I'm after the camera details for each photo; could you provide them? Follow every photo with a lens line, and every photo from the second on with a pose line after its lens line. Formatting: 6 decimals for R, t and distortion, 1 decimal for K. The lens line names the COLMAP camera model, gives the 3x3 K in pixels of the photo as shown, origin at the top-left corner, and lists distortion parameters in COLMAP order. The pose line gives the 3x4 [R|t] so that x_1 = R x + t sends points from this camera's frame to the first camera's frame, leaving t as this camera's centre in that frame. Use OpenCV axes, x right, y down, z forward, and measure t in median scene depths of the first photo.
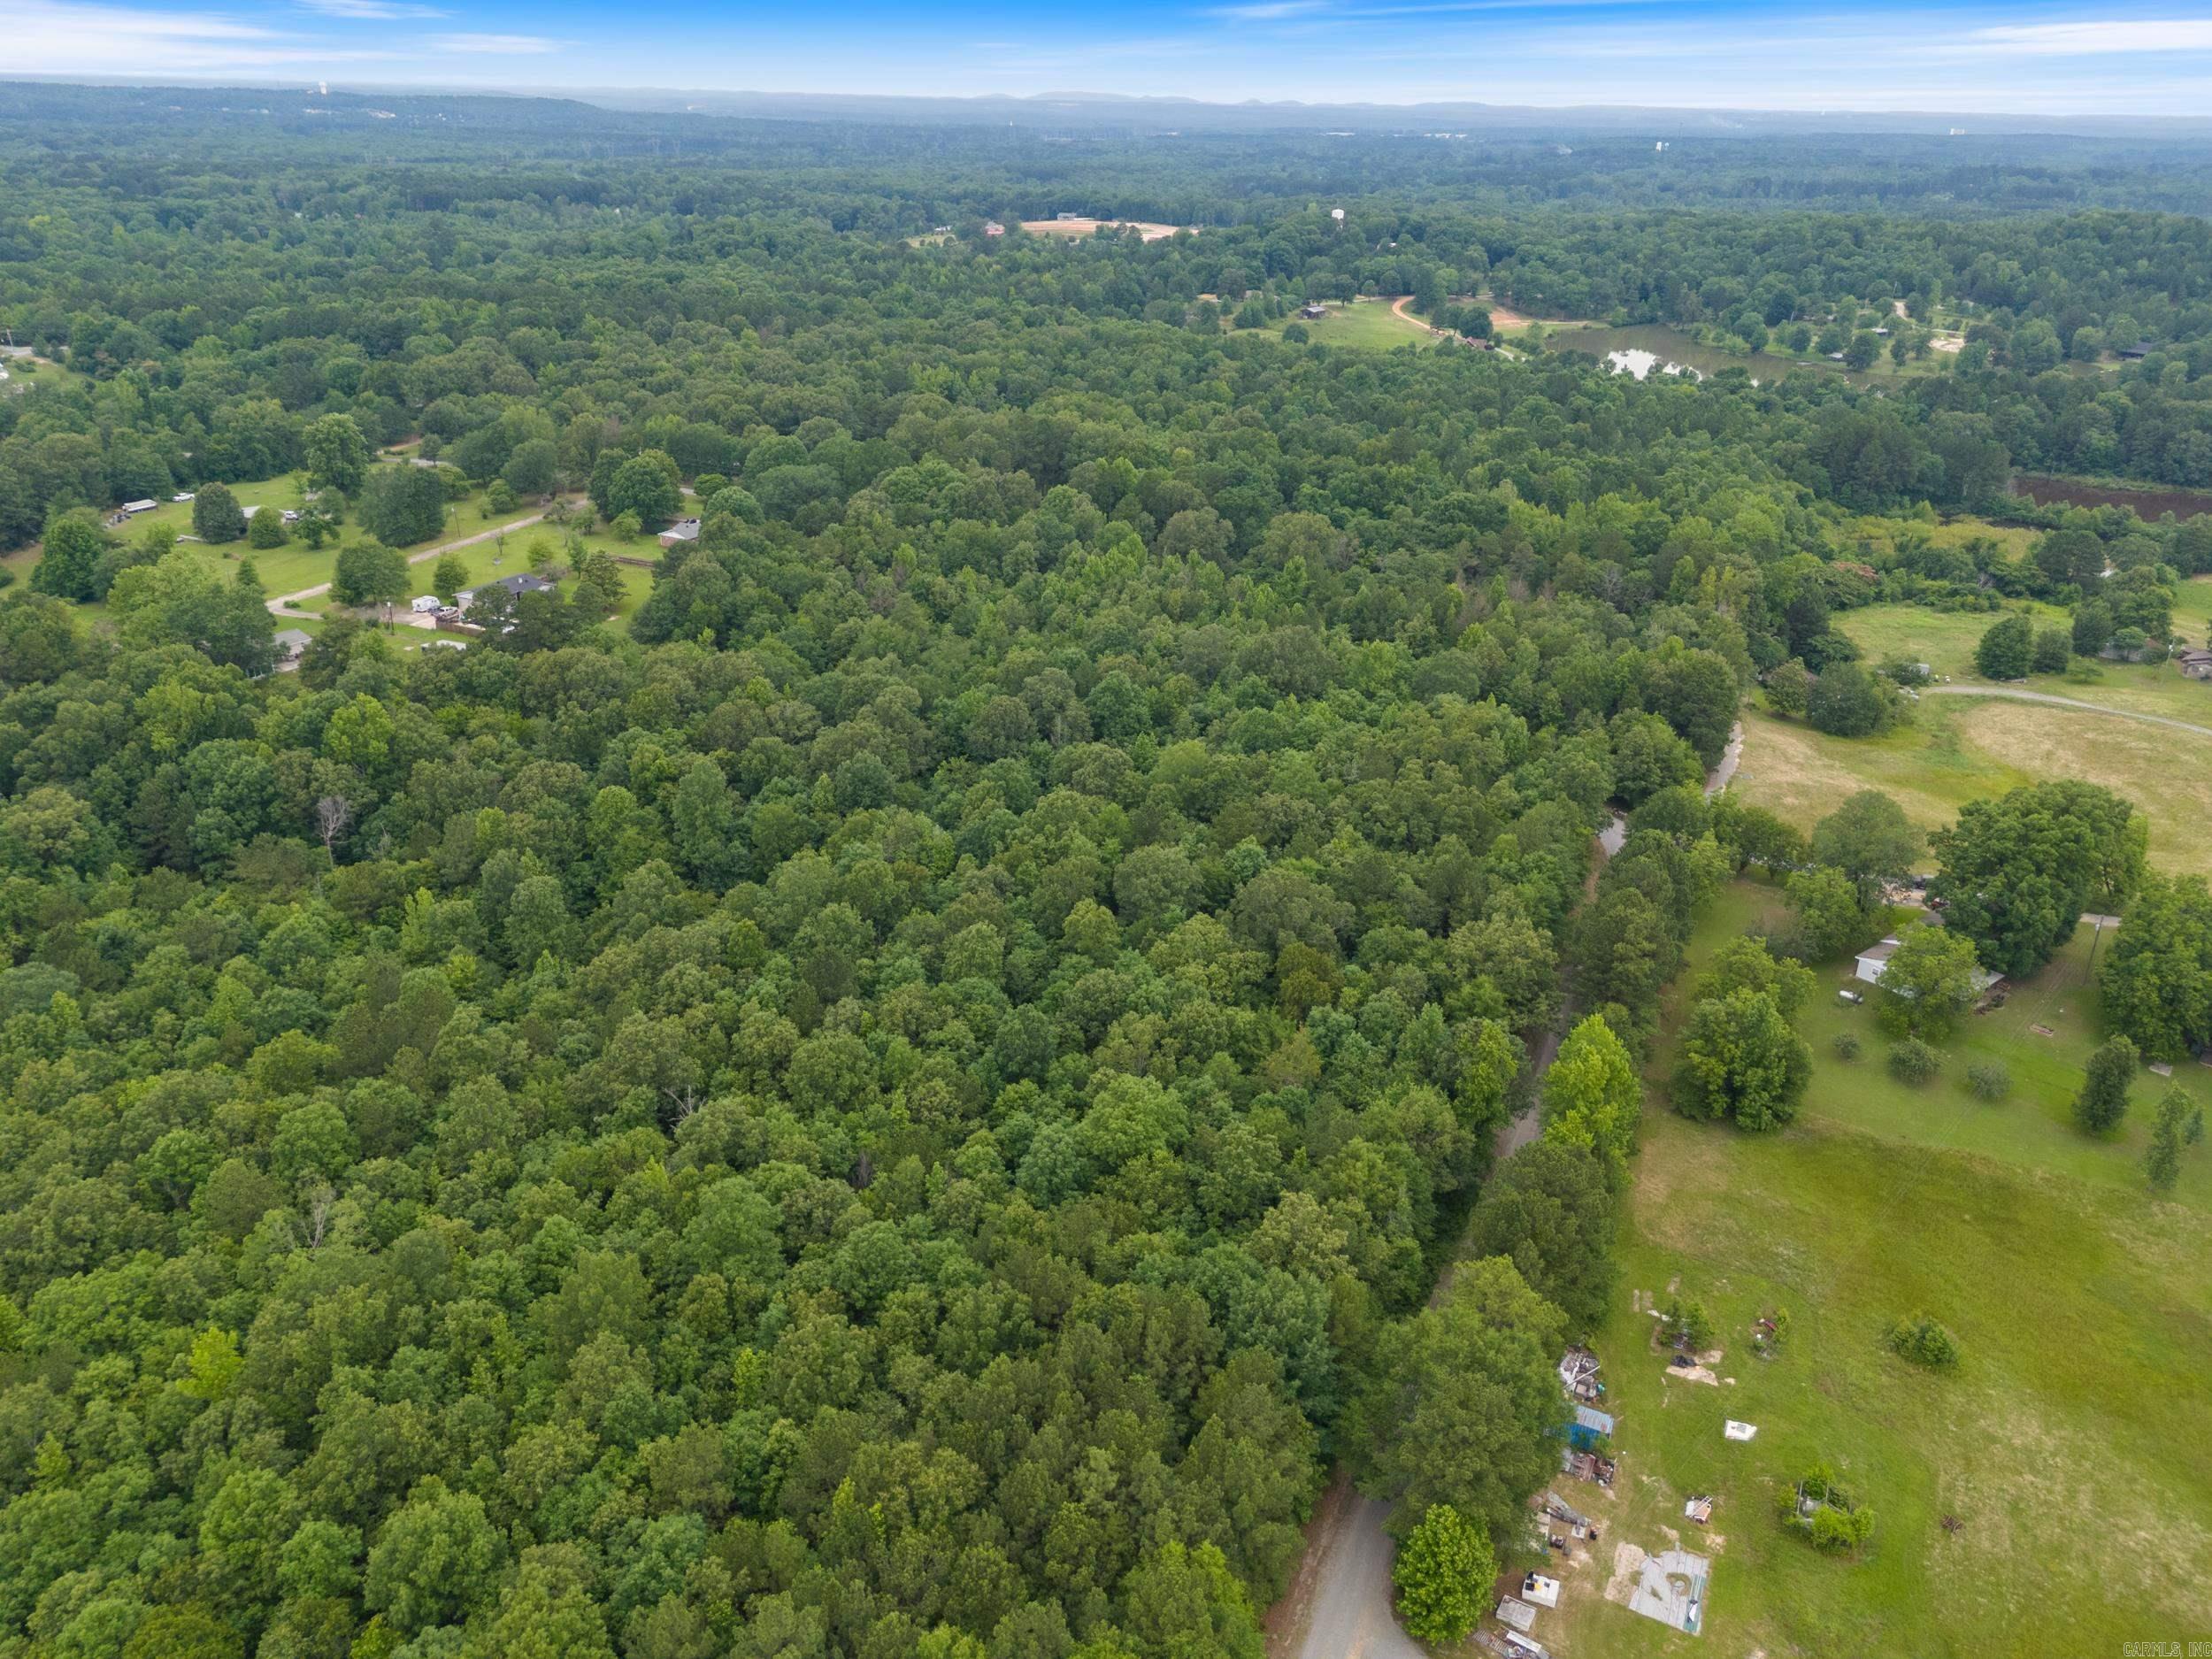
lens RADIAL K [[1615.7, 0, 1093.5], [0, 1615.7, 828.6], [0, 0, 1]] dist [0.070737, -0.058980]
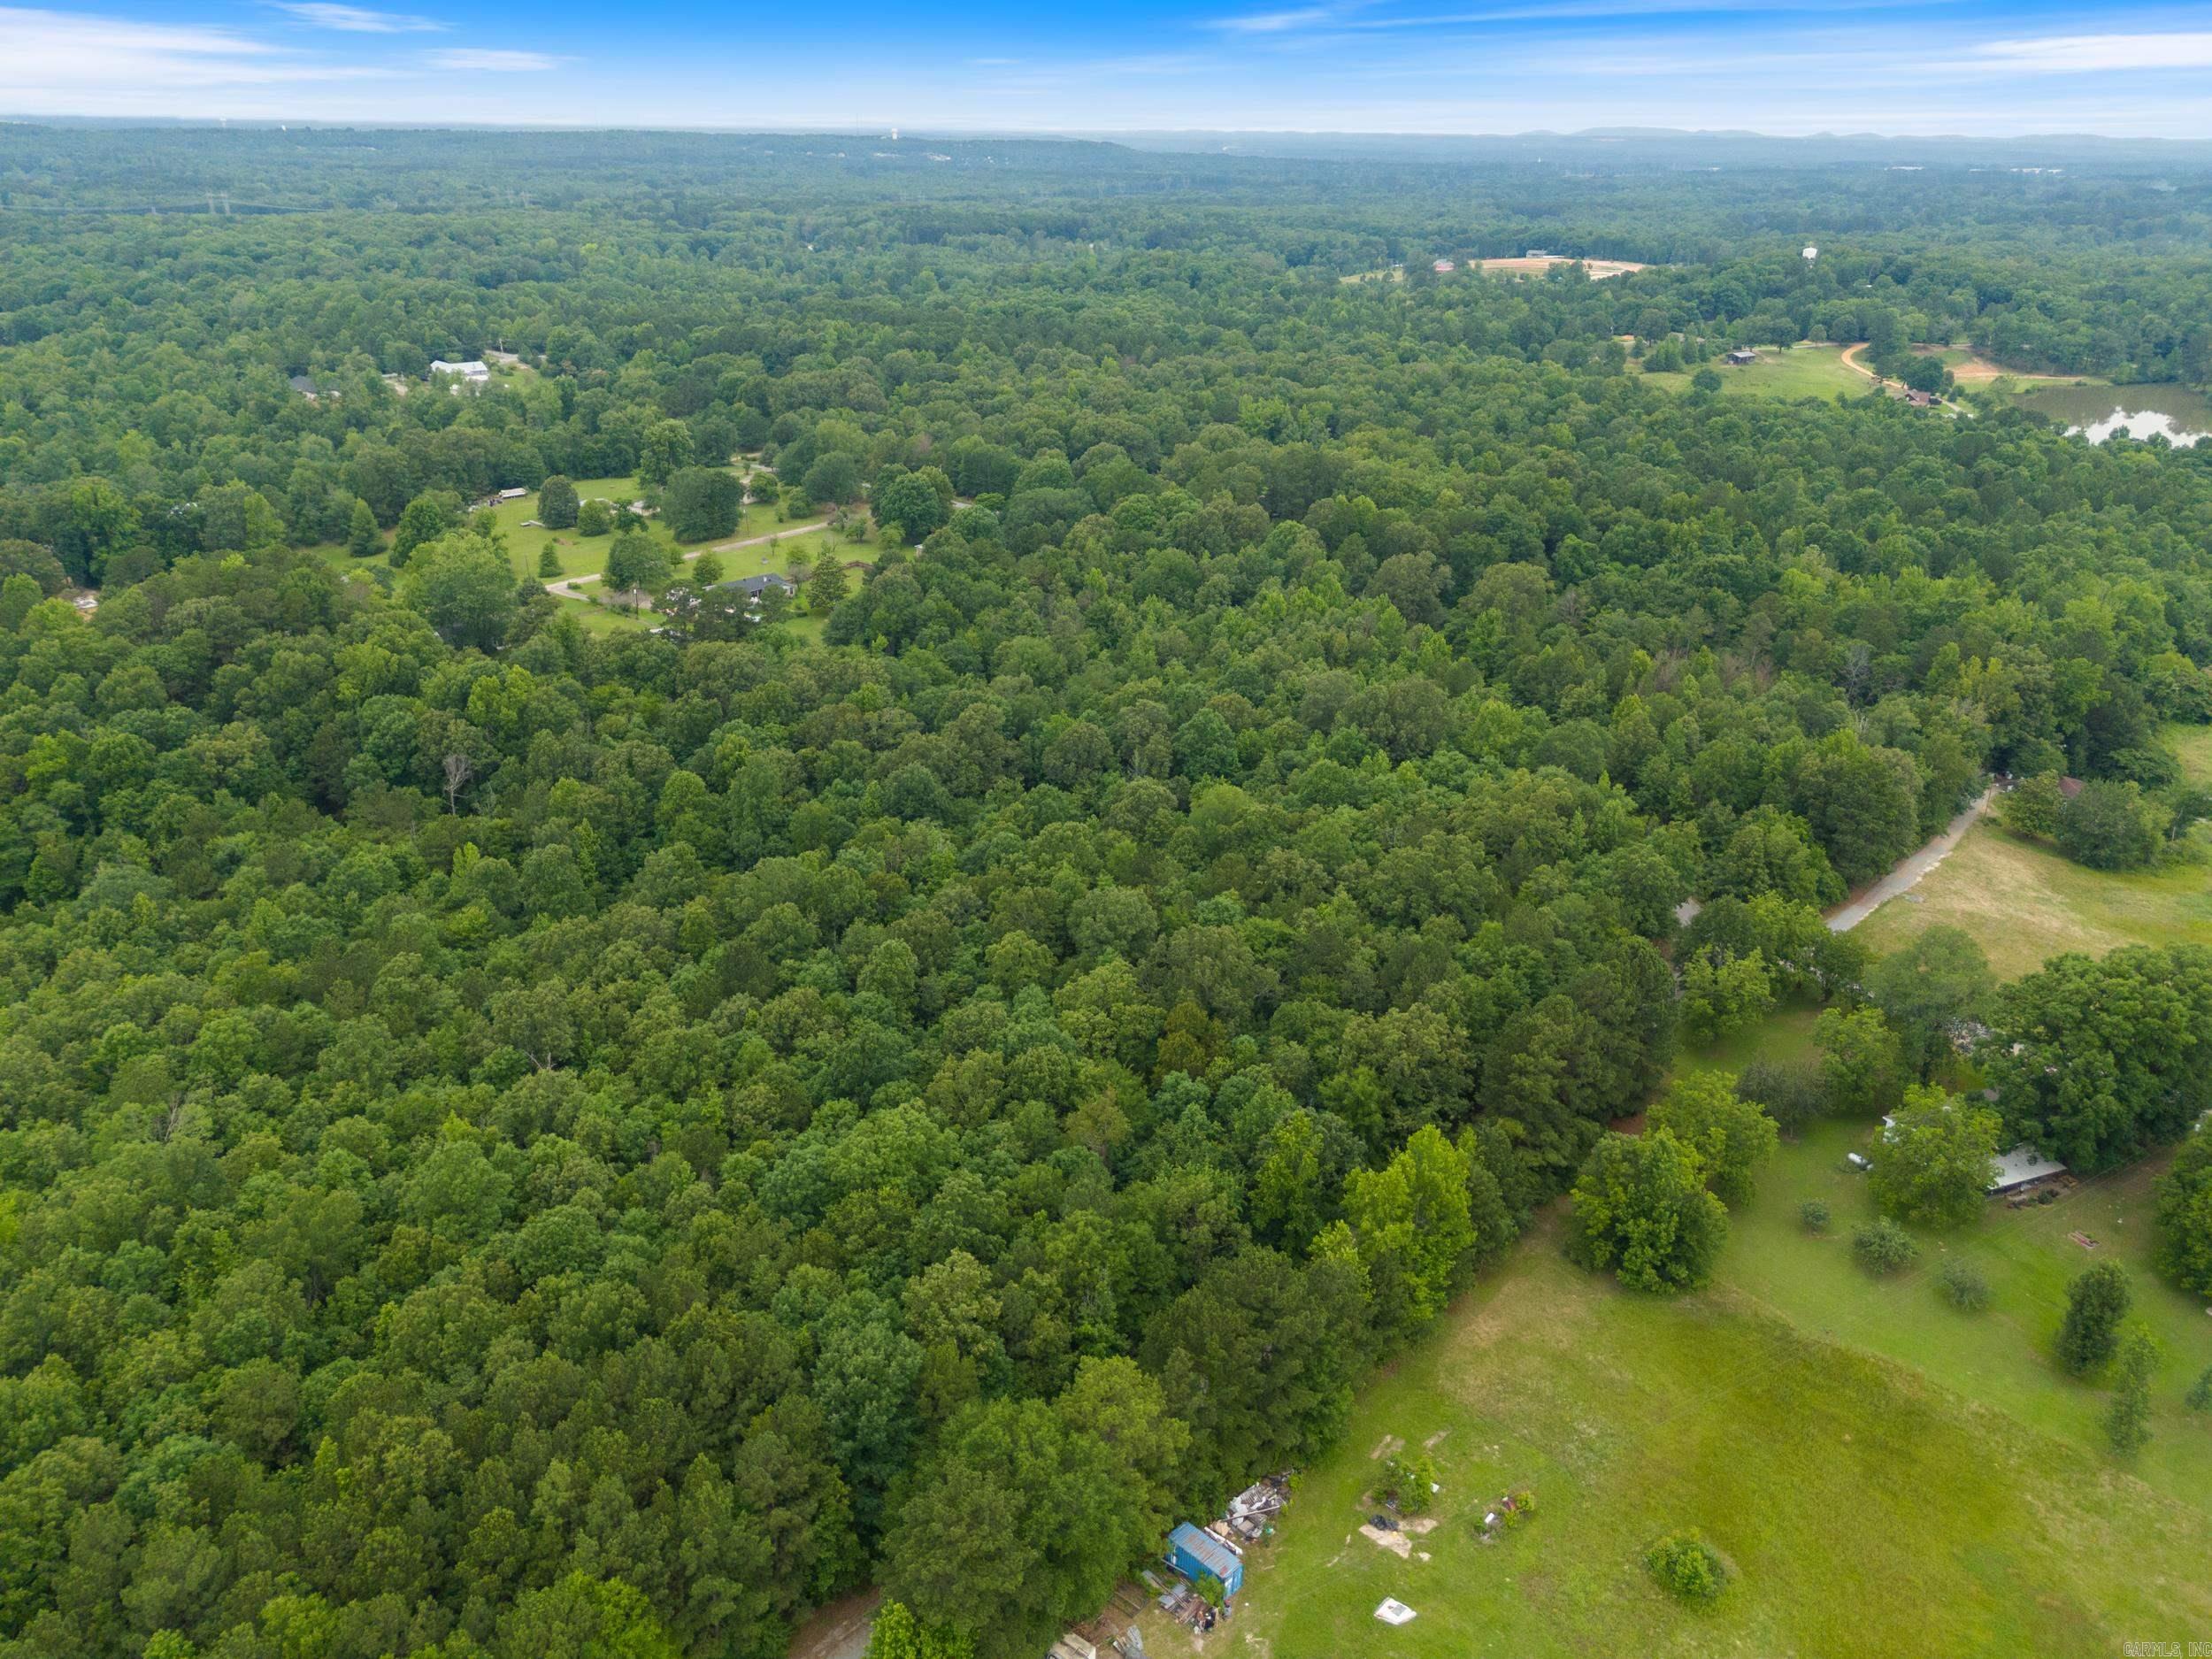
lens RADIAL K [[1615.7, 0, 1091.0], [0, 1615.7, 814.6], [0, 0, 1]] dist [0.070737, -0.058980]
pose [[0.955401, 0.110721, -0.273768, 0.148642], [-0.118091, 0.992947, -0.010533, -0.010580], [0.270671, 0.042393, 0.961738, 0.030616]]
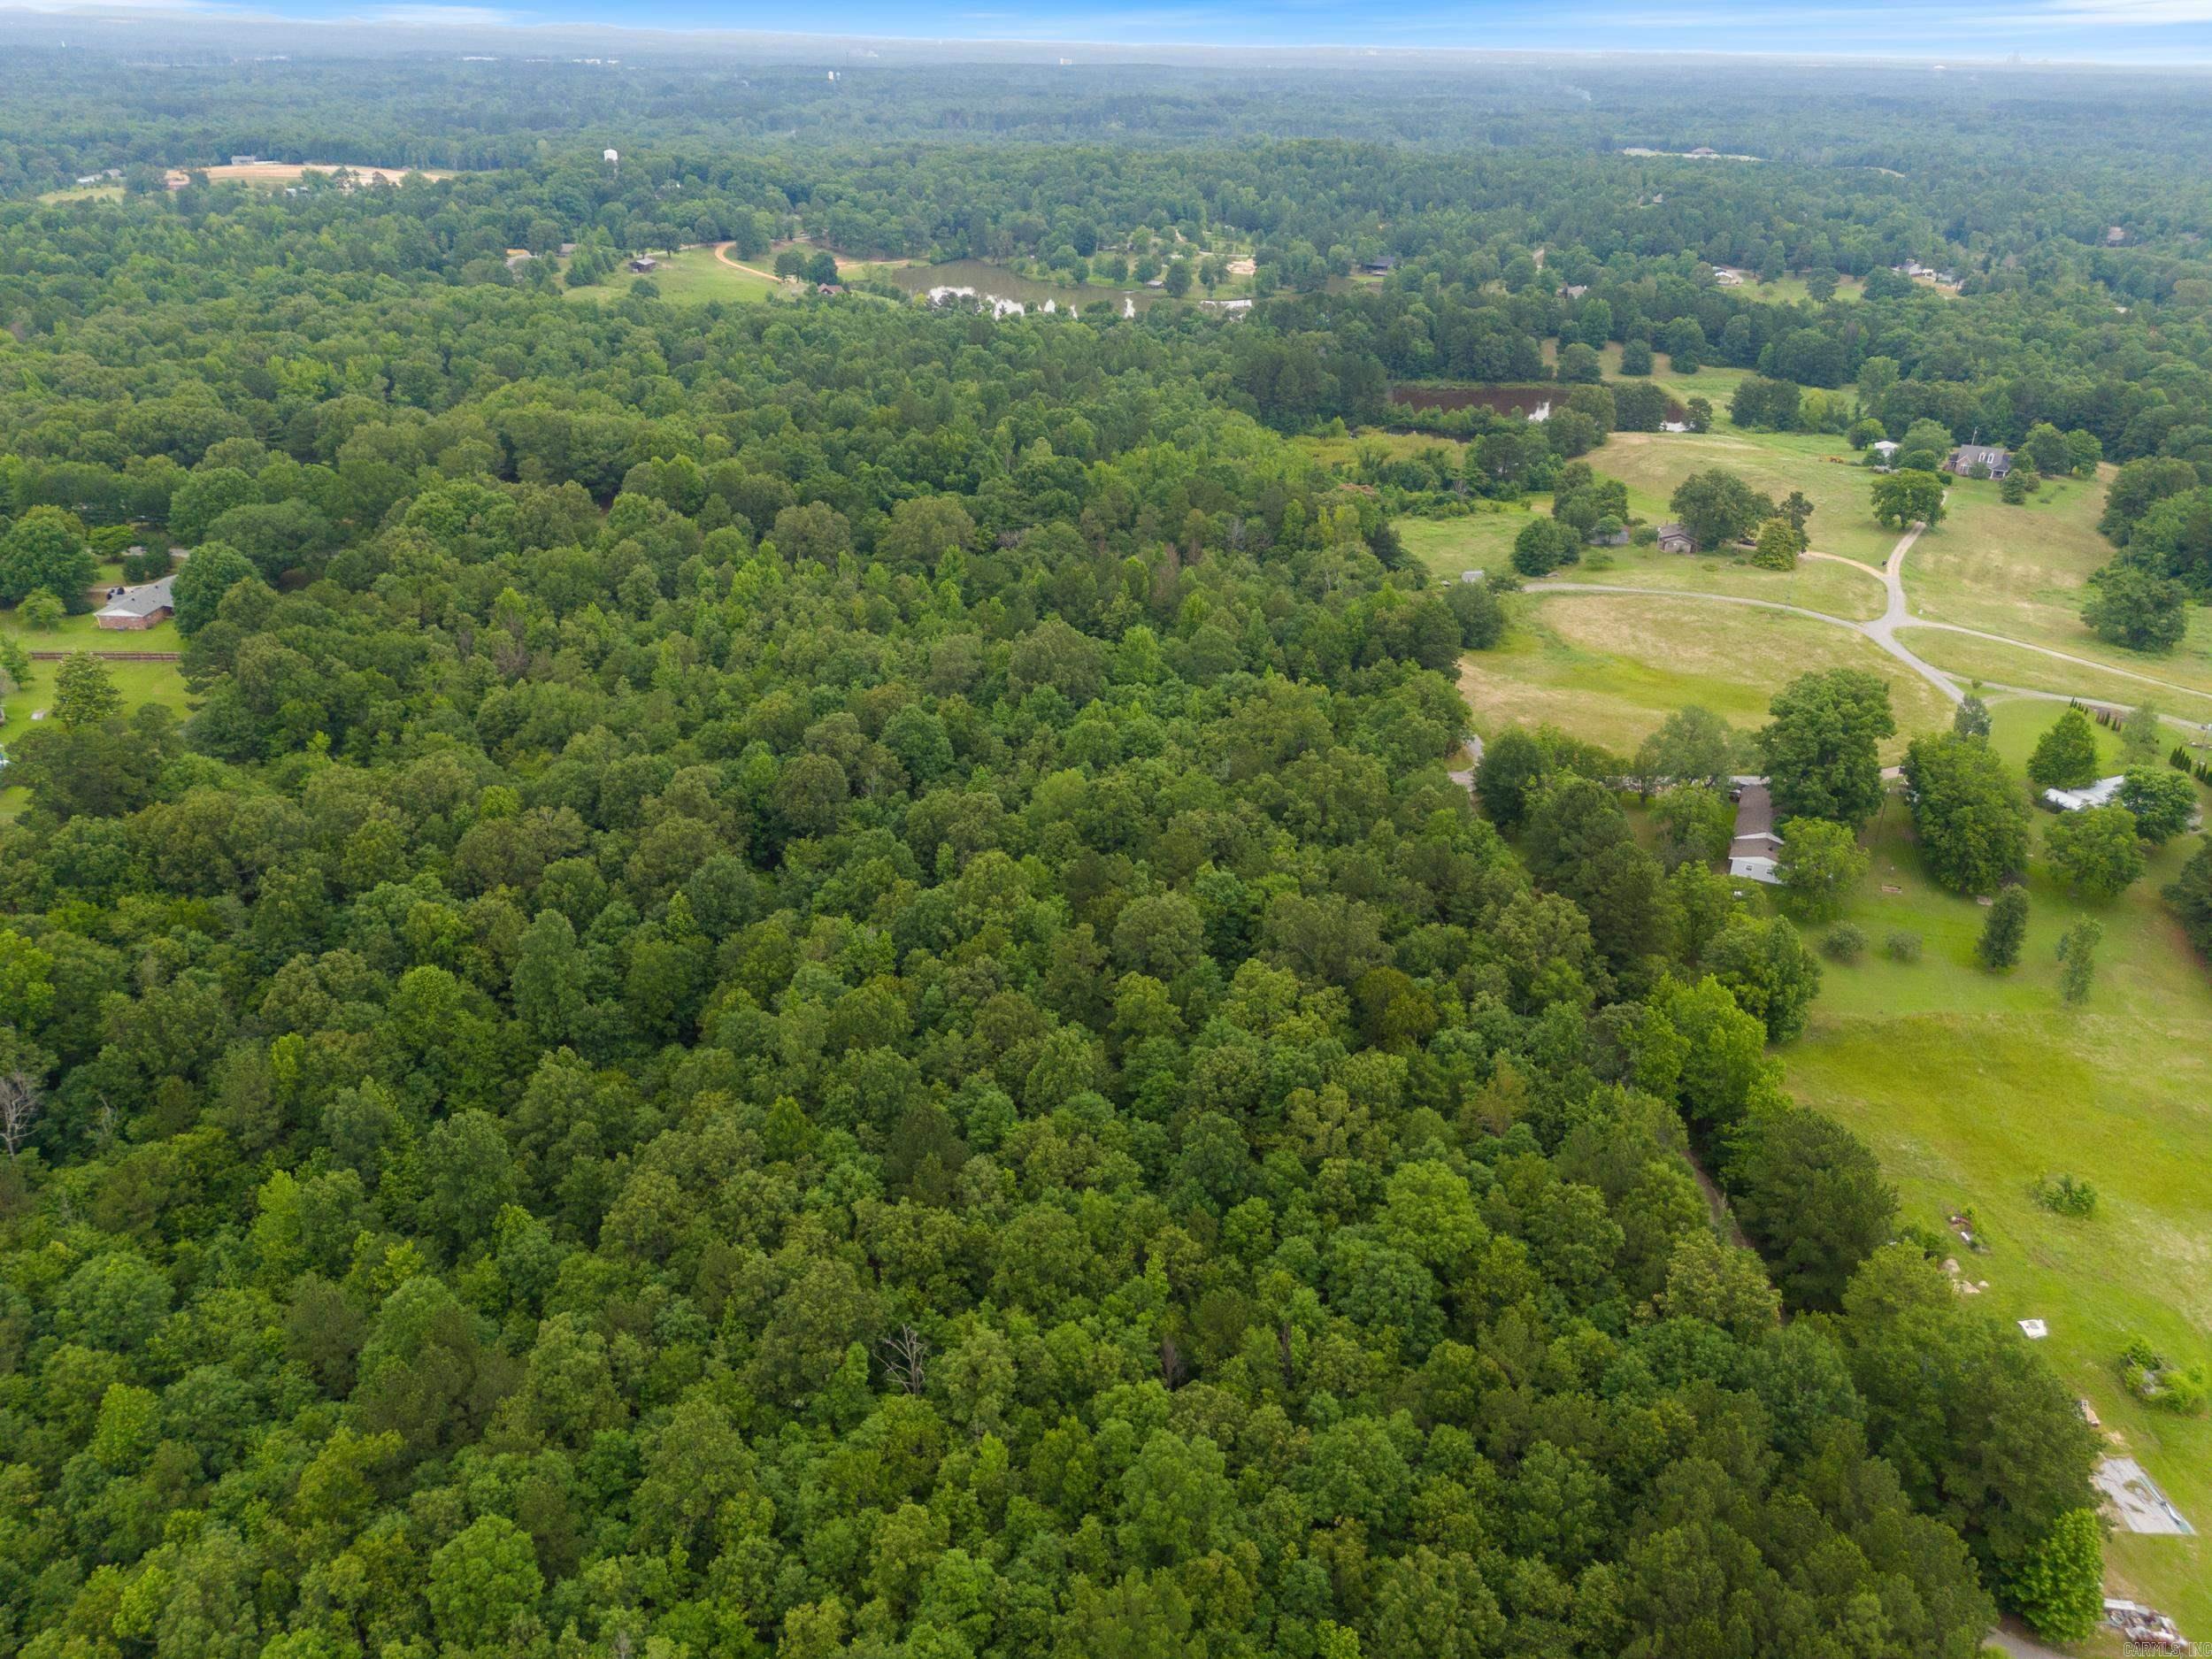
lens RADIAL K [[1615.7, 0, 1103.8], [0, 1615.7, 836.5], [0, 0, 1]] dist [0.070737, -0.058980]
pose [[0.889174, -0.202176, 0.410481, -0.184439], [0.185229, 0.979341, 0.081121, -0.052972], [-0.418402, 0.003902, 0.908254, 0.091954]]
